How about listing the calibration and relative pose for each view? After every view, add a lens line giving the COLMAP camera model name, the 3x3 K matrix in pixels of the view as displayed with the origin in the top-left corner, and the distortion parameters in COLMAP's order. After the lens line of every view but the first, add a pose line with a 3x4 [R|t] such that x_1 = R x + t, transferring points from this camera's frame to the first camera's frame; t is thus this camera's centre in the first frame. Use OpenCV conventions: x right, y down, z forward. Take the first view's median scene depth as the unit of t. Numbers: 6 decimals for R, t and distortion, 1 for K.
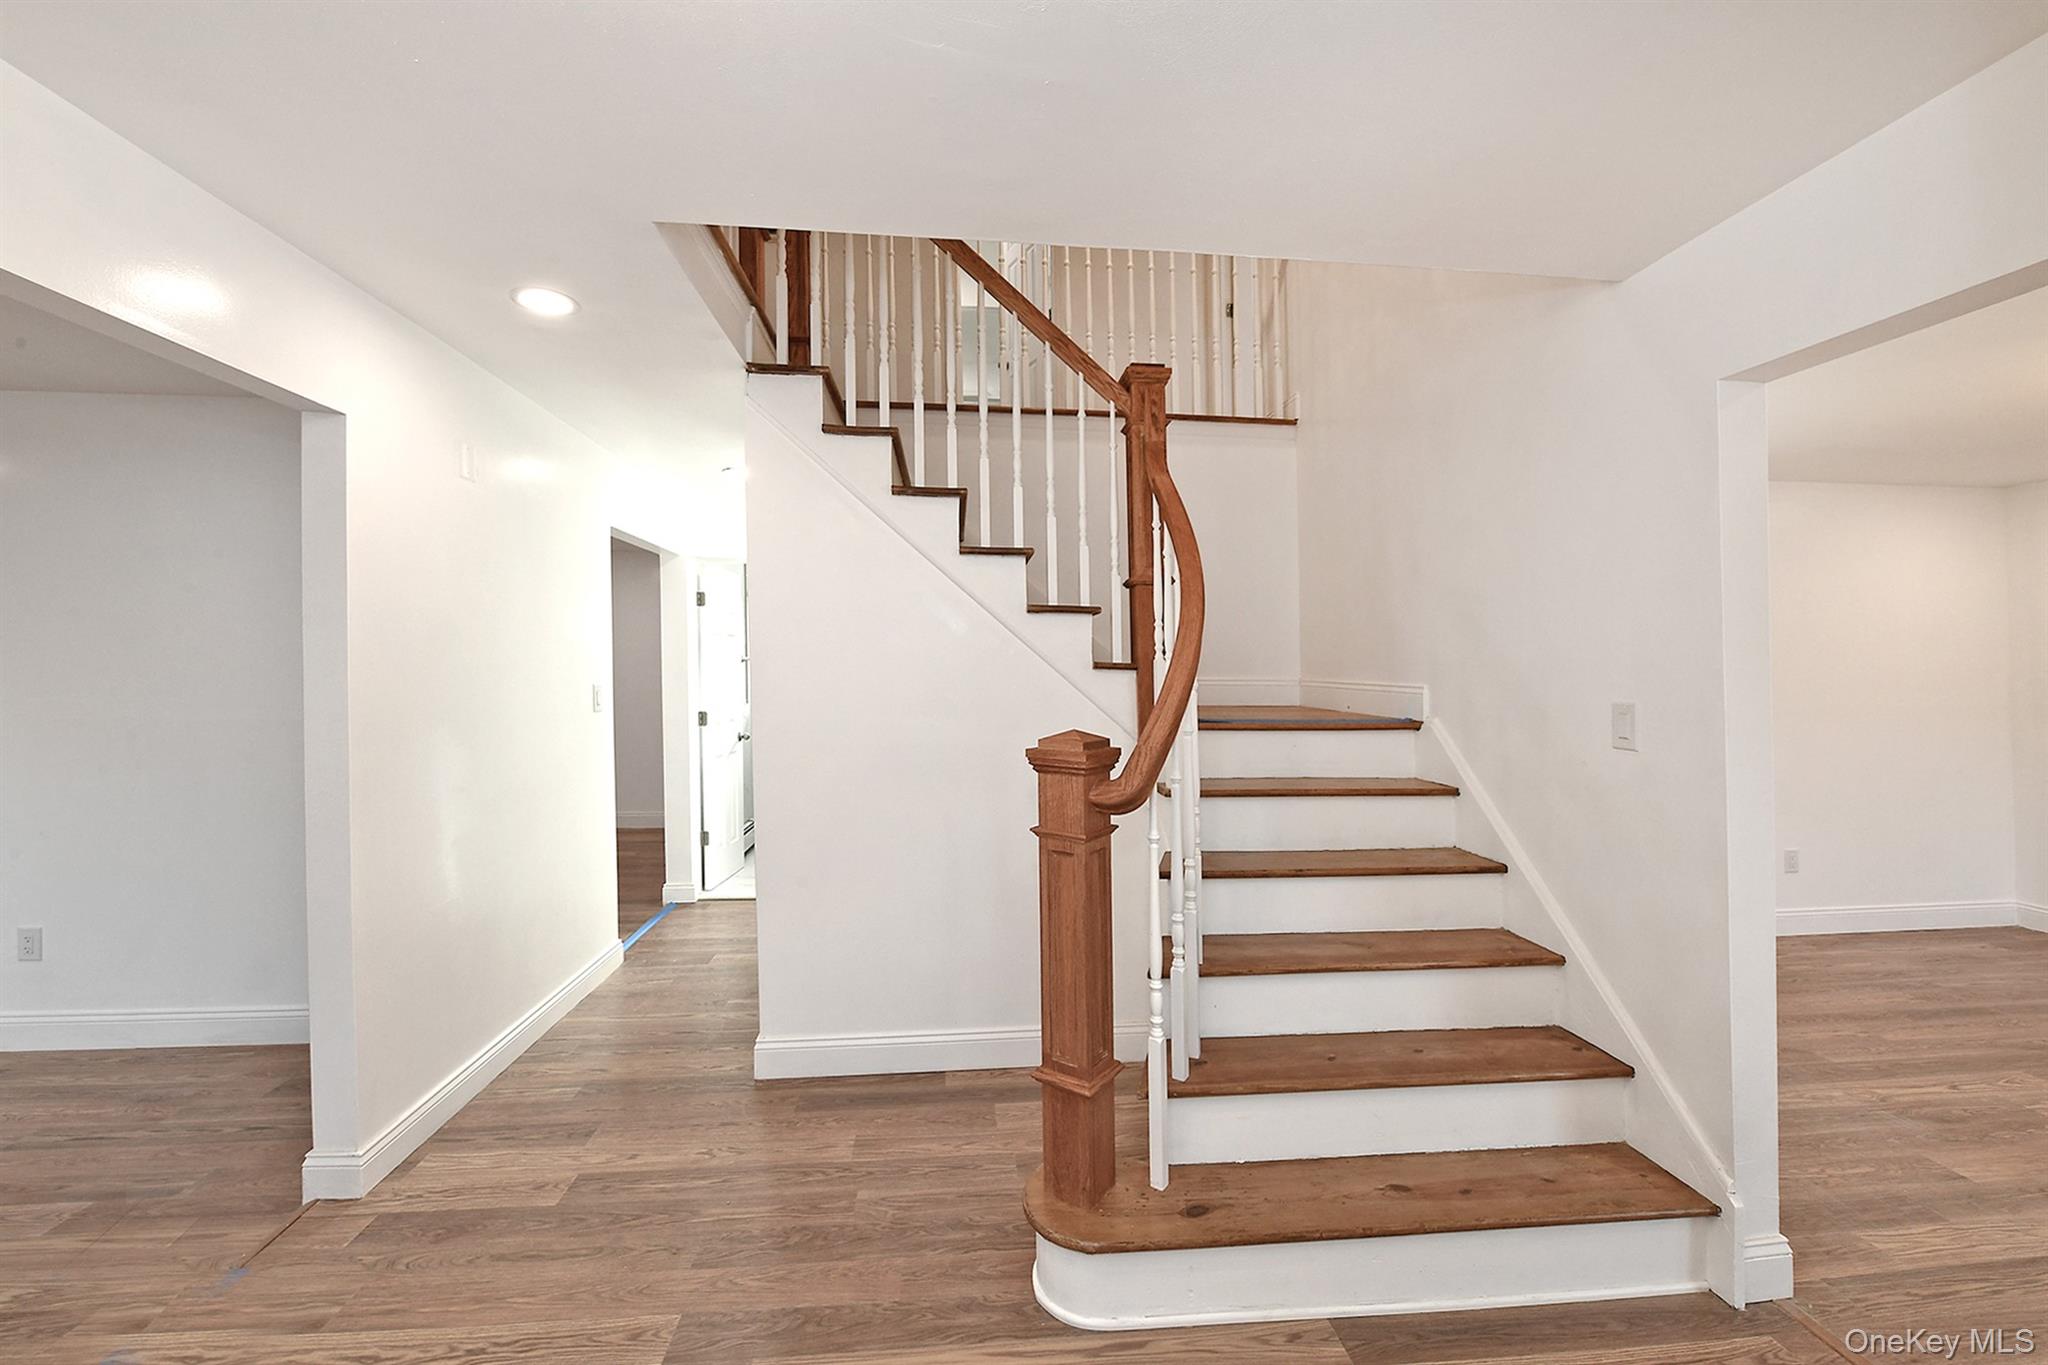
lens RADIAL K [[811.8, 0, 1029.2], [0, 811.8, 689.9], [0, 0, 1]] dist [-0.009195, 0.000383]
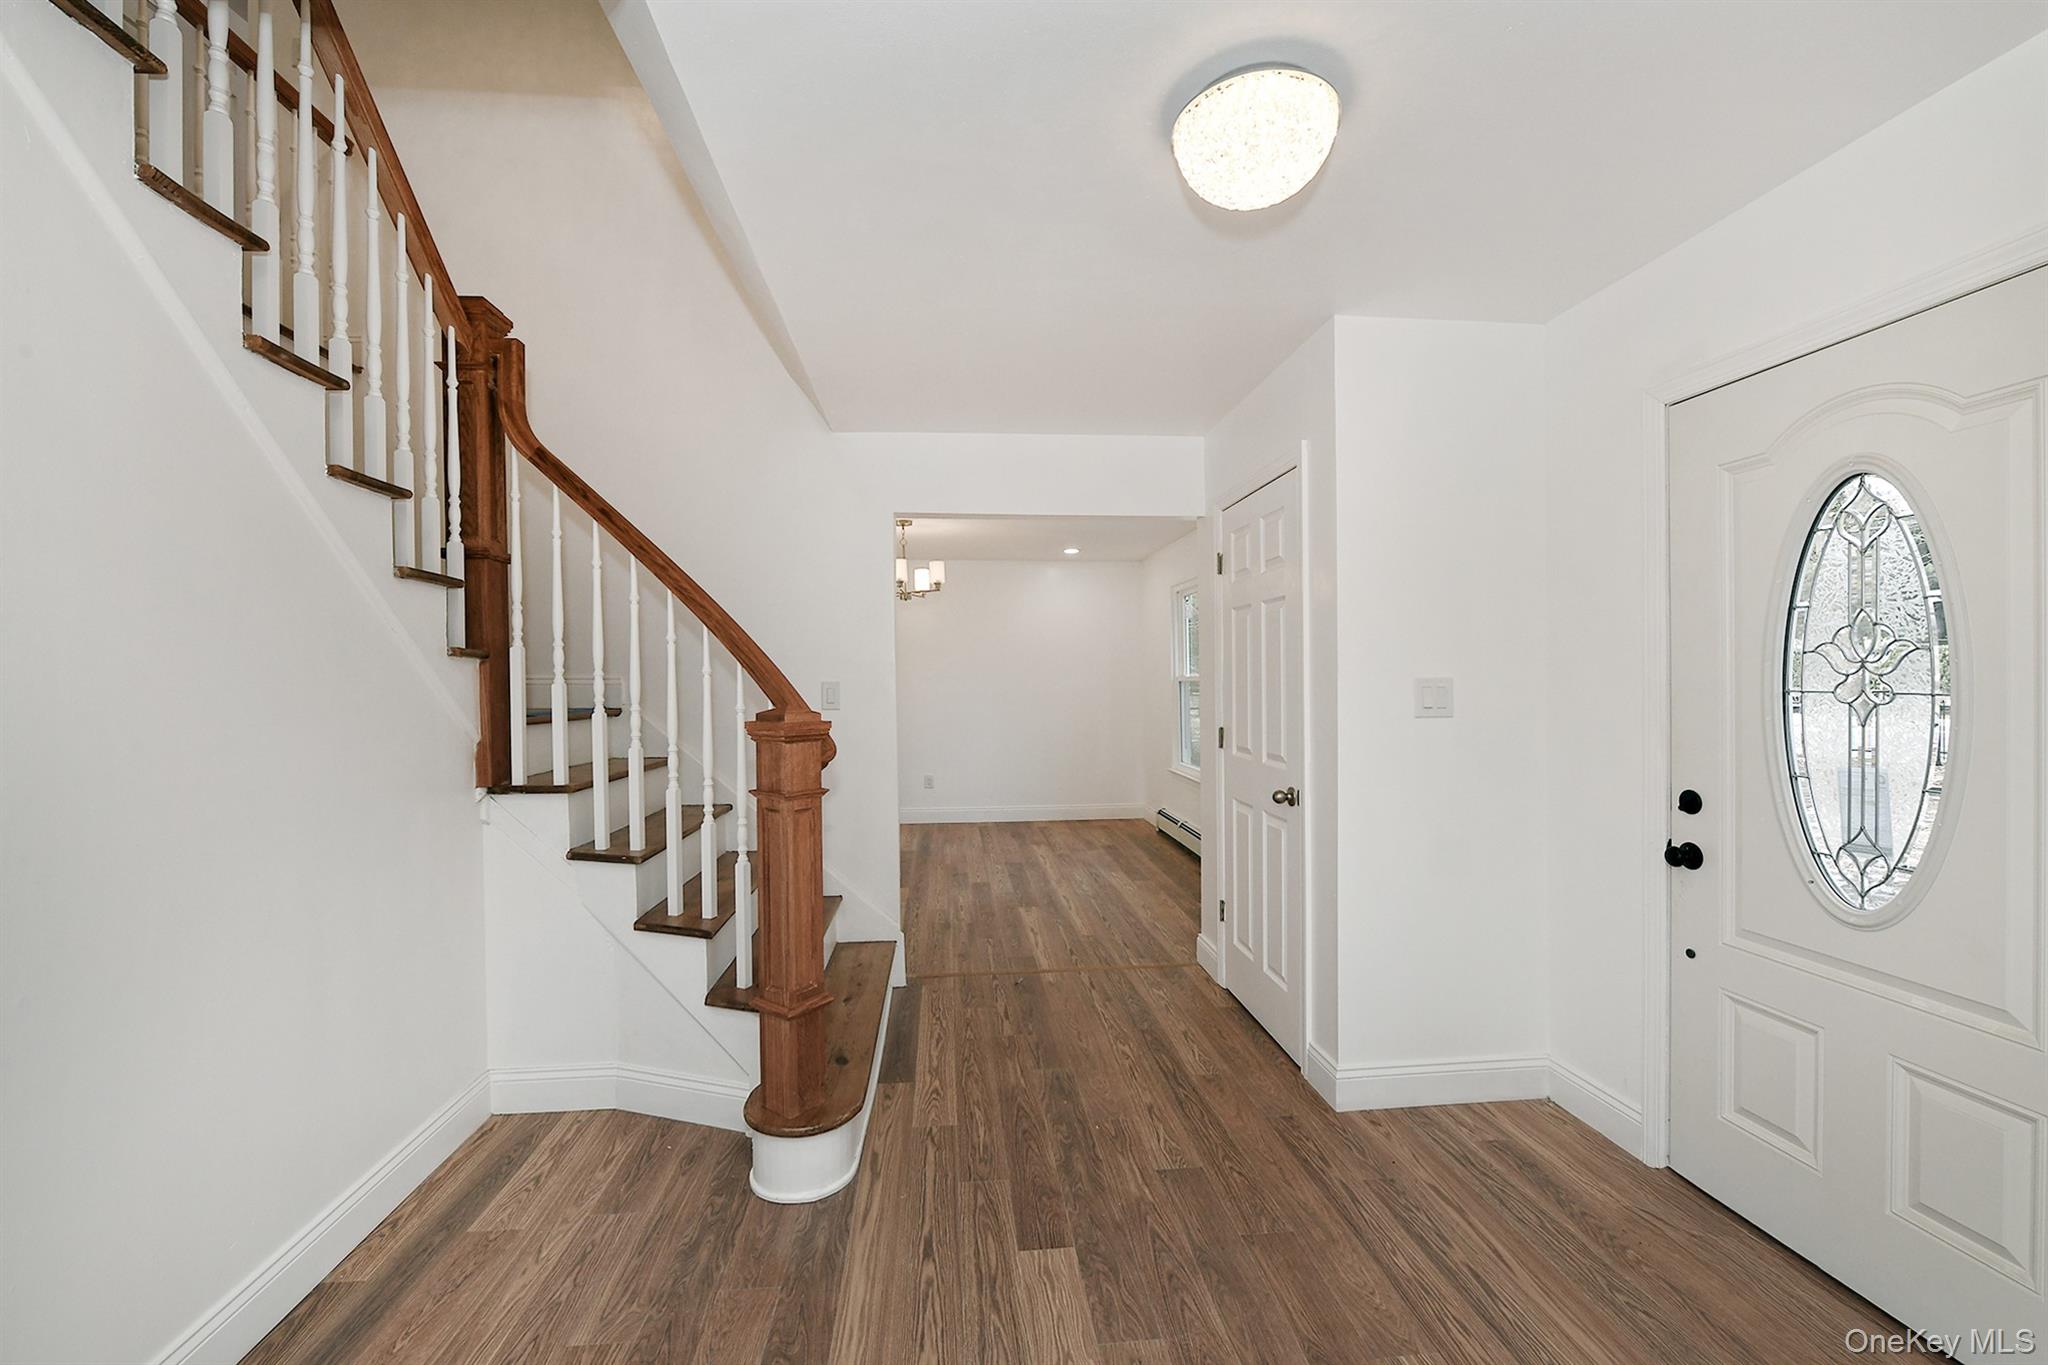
lens RADIAL K [[846.8, 0, 1027.0], [0, 846.8, 685.7], [0, 0, 1]] dist [-0.006855, -0.000306]
pose [[-0.001926, -0.007466, 0.999970, -1.041575], [0.033545, 0.999409, 0.007526, 0.028425], [-0.999435, 0.033558, -0.001675, 0.602591]]
